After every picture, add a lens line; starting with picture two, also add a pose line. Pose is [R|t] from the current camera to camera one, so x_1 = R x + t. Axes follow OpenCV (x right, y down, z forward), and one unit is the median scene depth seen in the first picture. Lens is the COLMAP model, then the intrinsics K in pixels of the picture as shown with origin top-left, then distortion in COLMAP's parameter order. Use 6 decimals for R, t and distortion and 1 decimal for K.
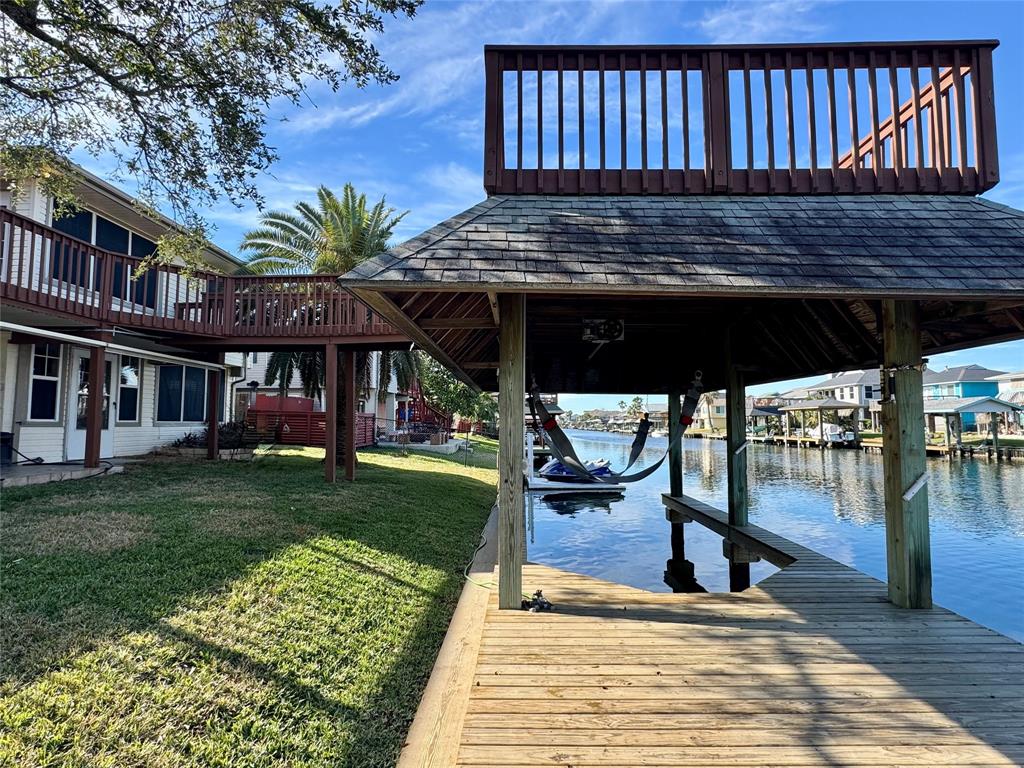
lens RADIAL K [[537.8, 0, 514.5], [0, 537.8, 383.8], [0, 0, 1]] dist [-0.002007, 0.000086]
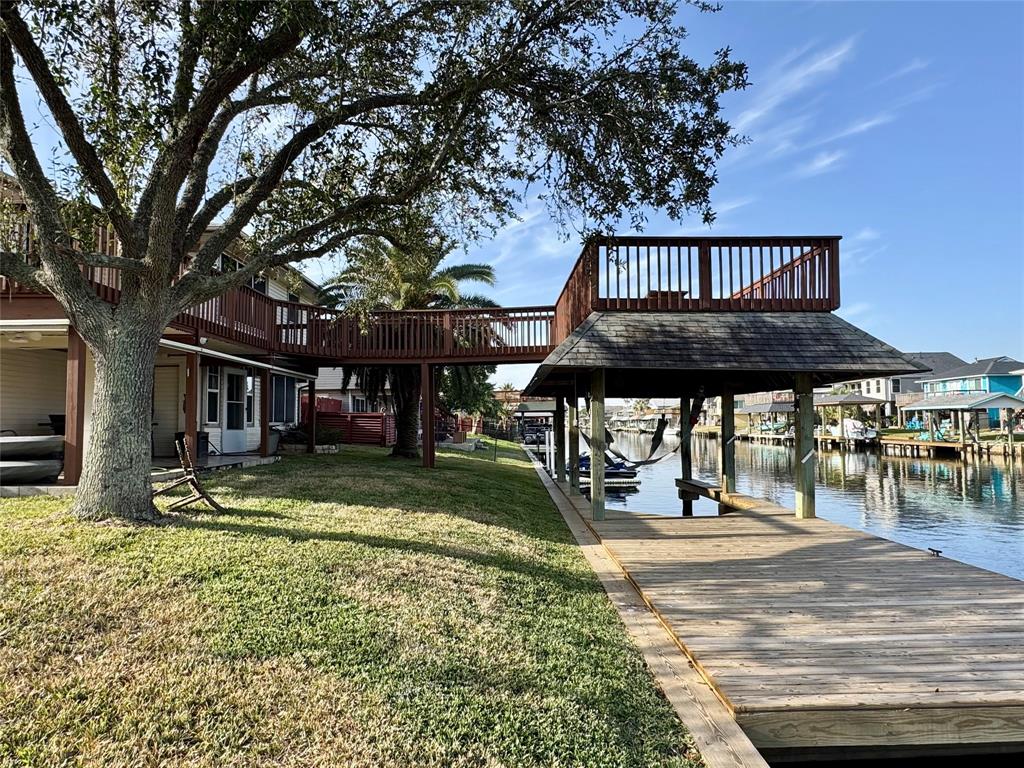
lens RADIAL K [[643.3, 0, 512.0], [0, 643.3, 384.0], [0, 0, 1]] dist [-0.003617, 0.001233]
pose [[0.999728, -0.003234, 0.023089, -0.245908], [0.002859, 0.999864, 0.016271, -0.071984], [-0.023138, -0.016201, 0.999601, -0.850613]]
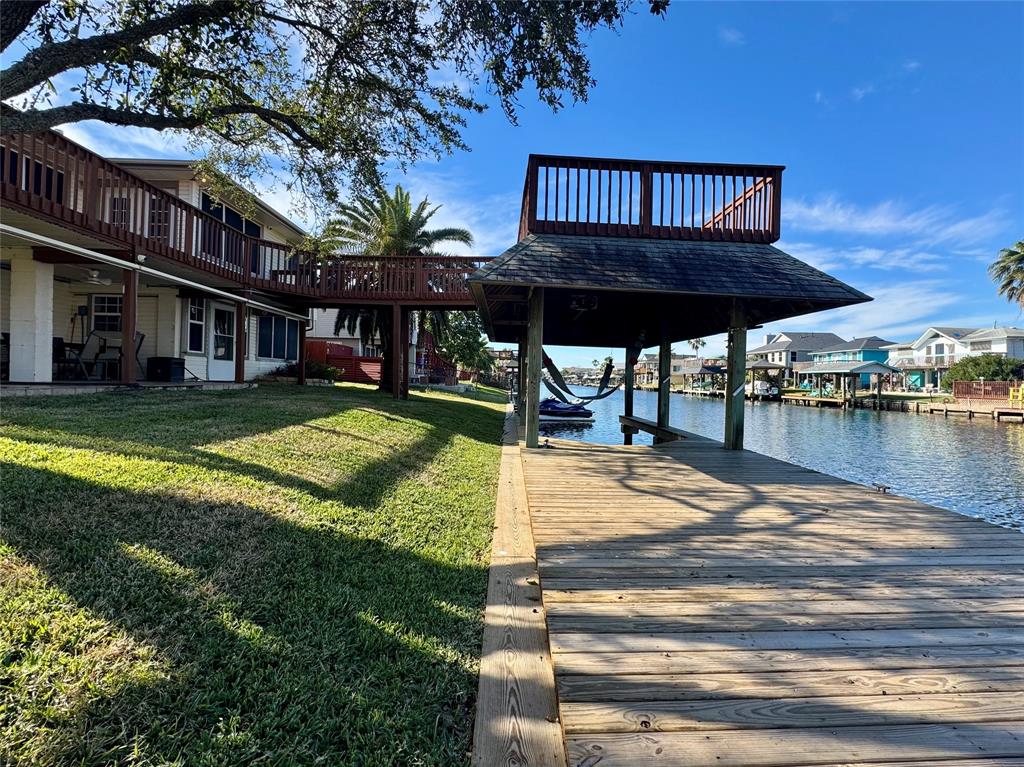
lens RADIAL K [[472.9, 0, 531.5], [0, 472.9, 373.5], [0, 0, 1]] dist [-0.000782, -0.000398]
pose [[0.997707, 0.024395, 0.063128, -0.082876], [-0.028375, 0.997615, 0.062930, 0.029653], [-0.061443, -0.064577, 0.996019, -0.450660]]
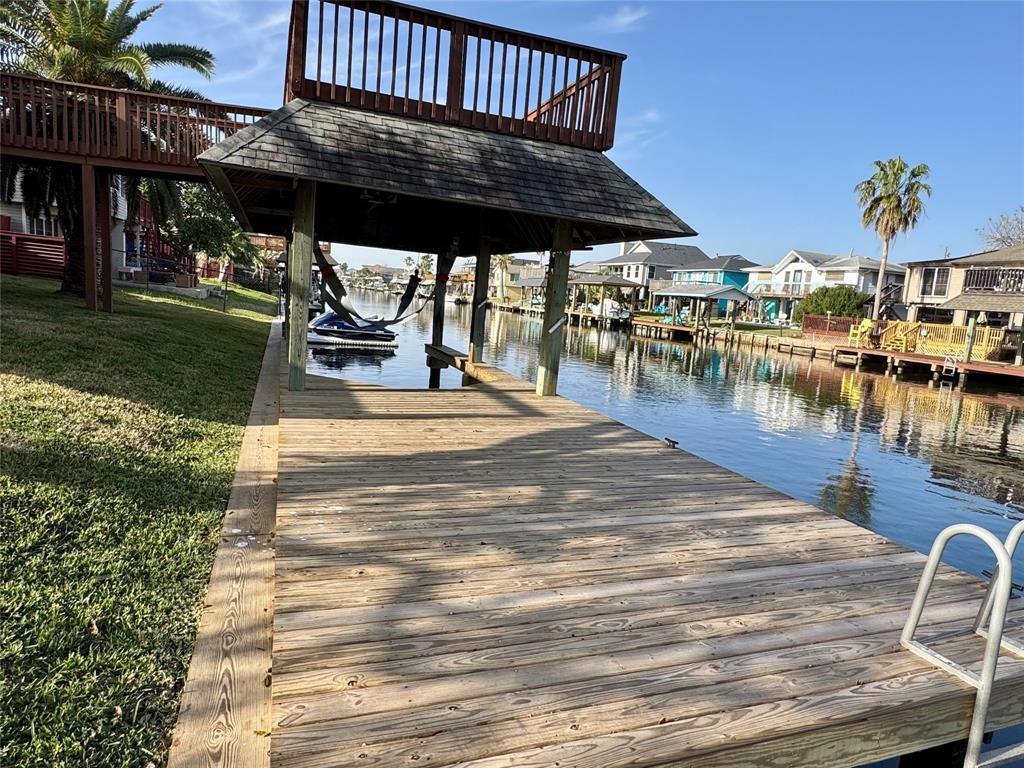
lens RADIAL K [[643.3, 0, 512.0], [0, 643.3, 384.0], [0, 0, 1]] dist [-0.003617, 0.001233]
pose [[0.934241, 0.027943, 0.355545, -0.055738], [-0.107768, 0.972441, 0.206747, -0.019512], [-0.339969, -0.231468, 0.911506, -0.536176]]
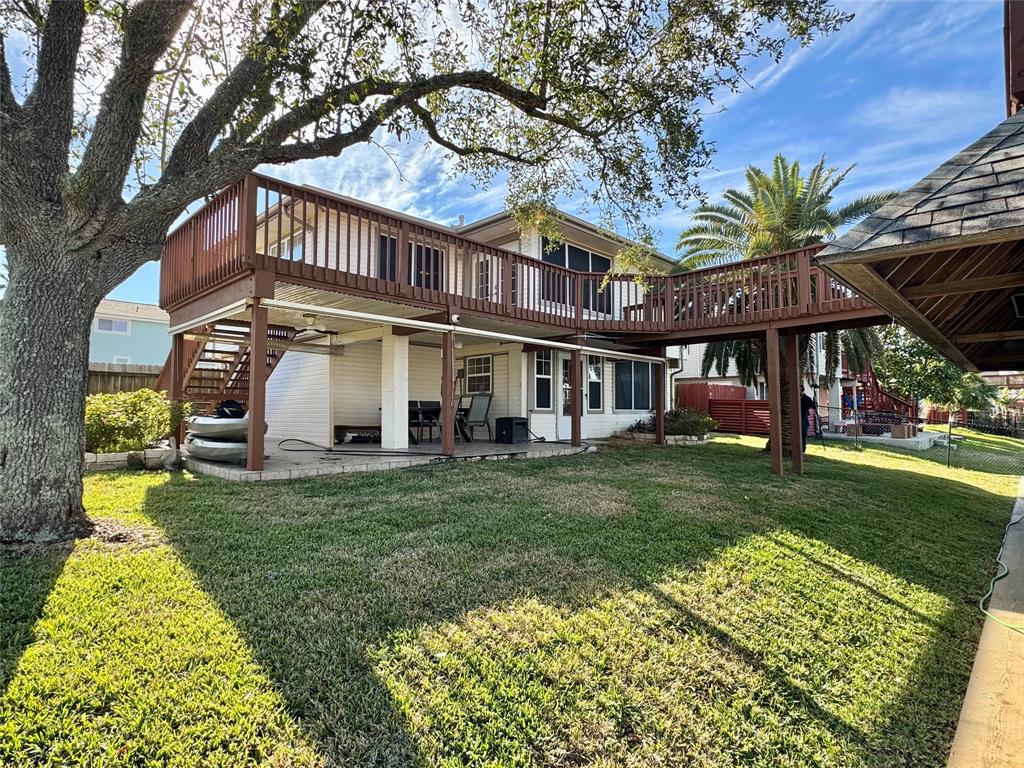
lens RADIAL K [[537.8, 0, 514.5], [0, 537.8, 383.8], [0, 0, 1]] dist [-0.002007, 0.000086]
pose [[0.729368, -0.030413, -0.683445, -0.037944], [0.045892, 0.998936, 0.004523, -0.003259], [0.682580, -0.034664, 0.729988, -0.012489]]
